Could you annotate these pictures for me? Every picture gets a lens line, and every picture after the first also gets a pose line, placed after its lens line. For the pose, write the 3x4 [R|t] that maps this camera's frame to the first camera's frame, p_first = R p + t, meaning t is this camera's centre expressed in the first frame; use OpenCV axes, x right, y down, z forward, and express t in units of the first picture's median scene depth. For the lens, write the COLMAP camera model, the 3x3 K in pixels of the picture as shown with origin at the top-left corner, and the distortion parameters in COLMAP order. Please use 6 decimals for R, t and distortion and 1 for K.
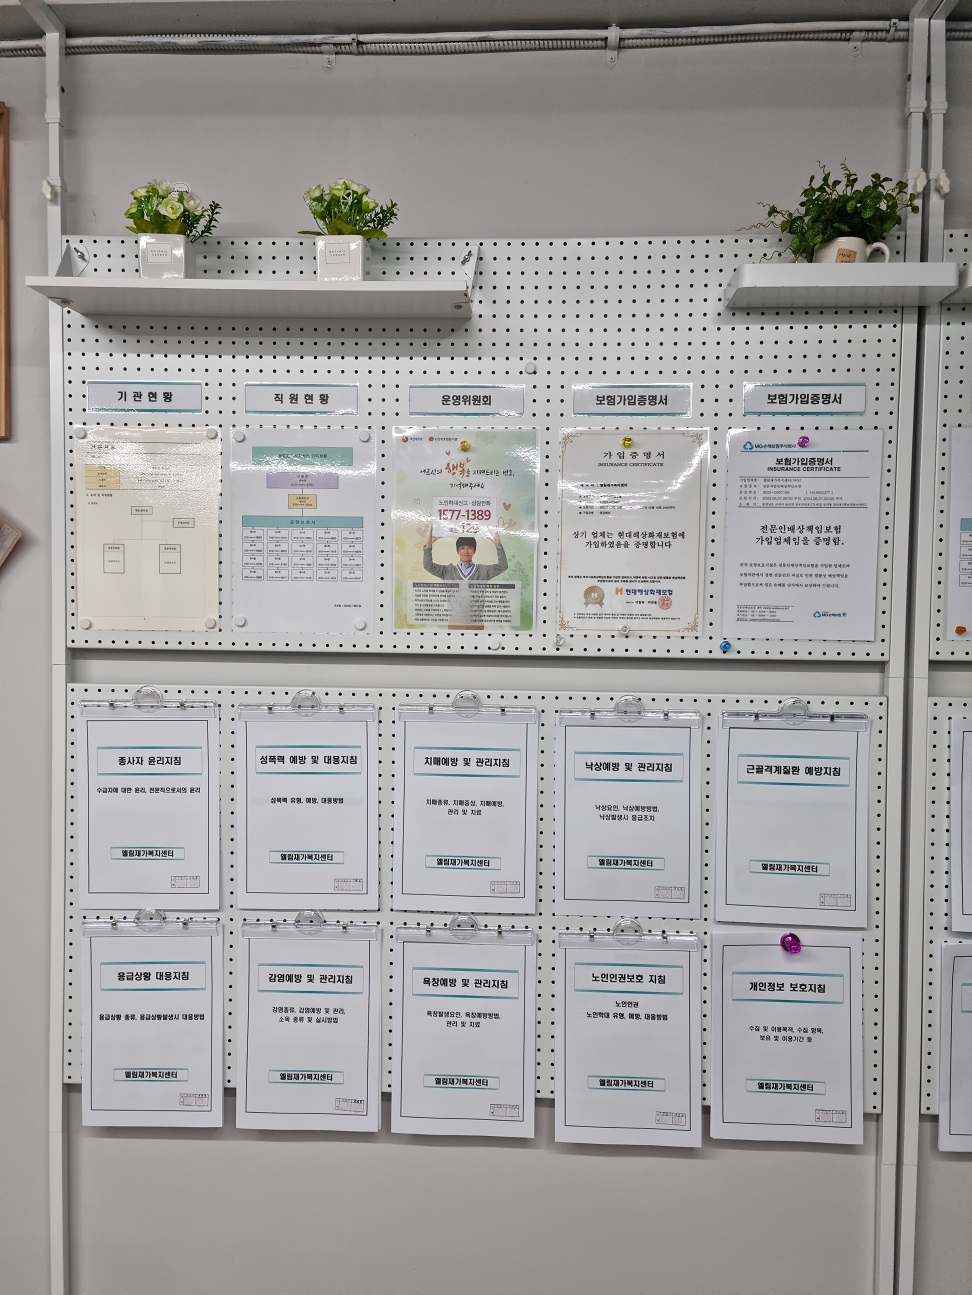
lens RADIAL K [[1026.1, 0, 485.1], [0, 1026.1, 638.3], [0, 0, 1]] dist [0.044288, -0.012296]
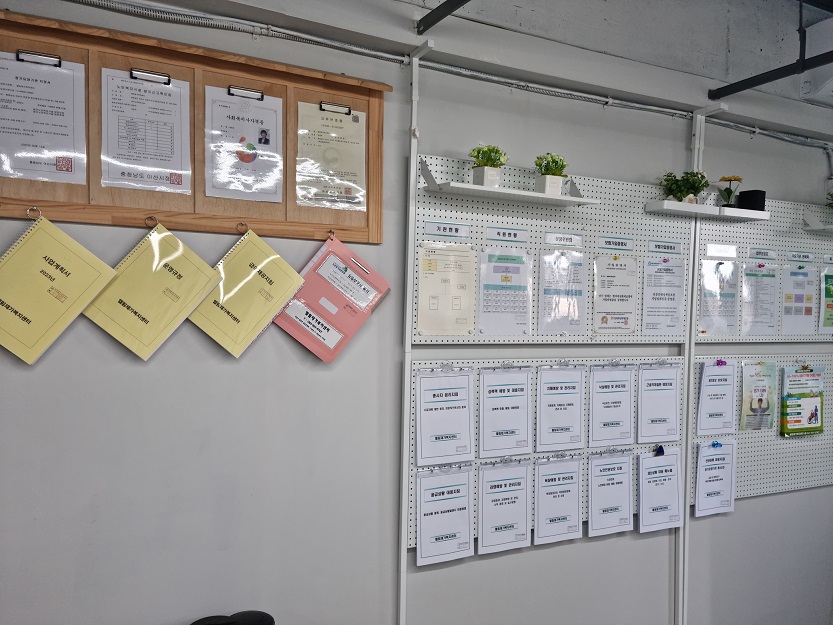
lens RADIAL K [[660.1, 0, 417.1], [0, 660.1, 317.5], [0, 0, 1]] dist [0.044288, -0.012296]
pose [[0.873896, -0.001674, 0.486110, -1.069090], [-0.000515, 0.999990, 0.004370, -0.052457], [-0.486113, -0.004070, 0.873887, -0.198728]]
